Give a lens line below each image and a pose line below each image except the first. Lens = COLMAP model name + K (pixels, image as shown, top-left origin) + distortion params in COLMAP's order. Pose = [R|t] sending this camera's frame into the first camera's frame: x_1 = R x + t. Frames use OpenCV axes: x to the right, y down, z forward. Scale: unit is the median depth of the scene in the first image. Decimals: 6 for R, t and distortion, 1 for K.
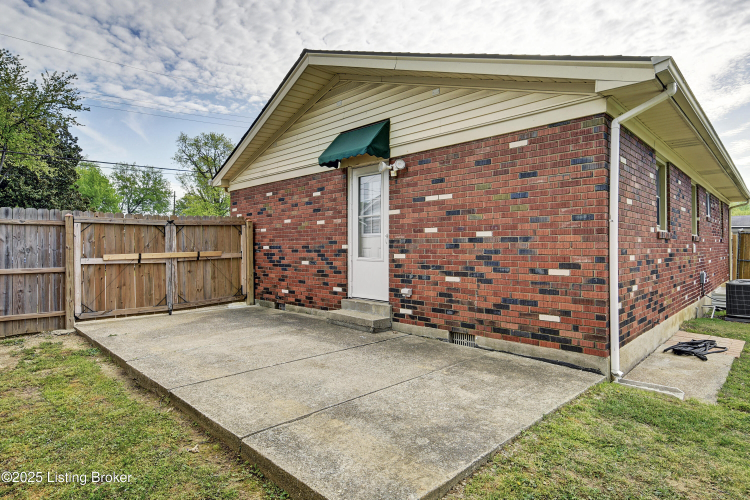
lens RADIAL K [[406.8, 0, 375.8], [0, 406.8, 247.5], [0, 0, 1]] dist [-0.003762, -0.004032]
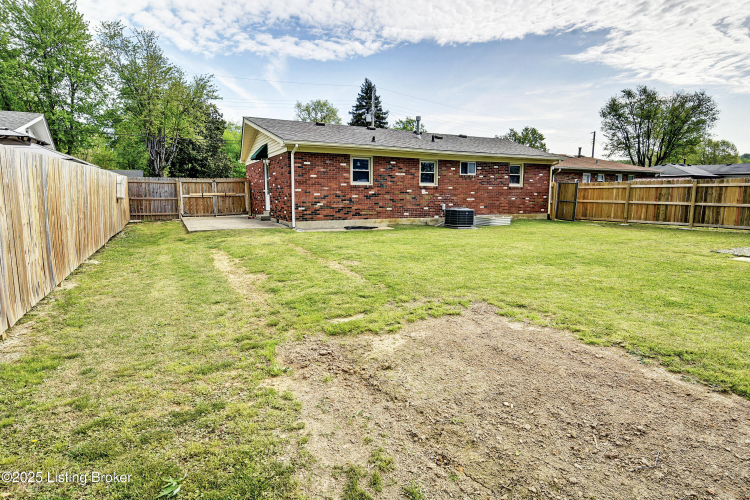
lens RADIAL K [[380.8, 0, 375.2], [0, 380.8, 245.7], [0, 0, 1]] dist [0.003697, -0.000705]
pose [[0.954545, 0.043826, -0.294829, 1.143211], [-0.003429, 0.990681, 0.136163, 0.009728], [0.298048, -0.128962, 0.945799, -0.978992]]
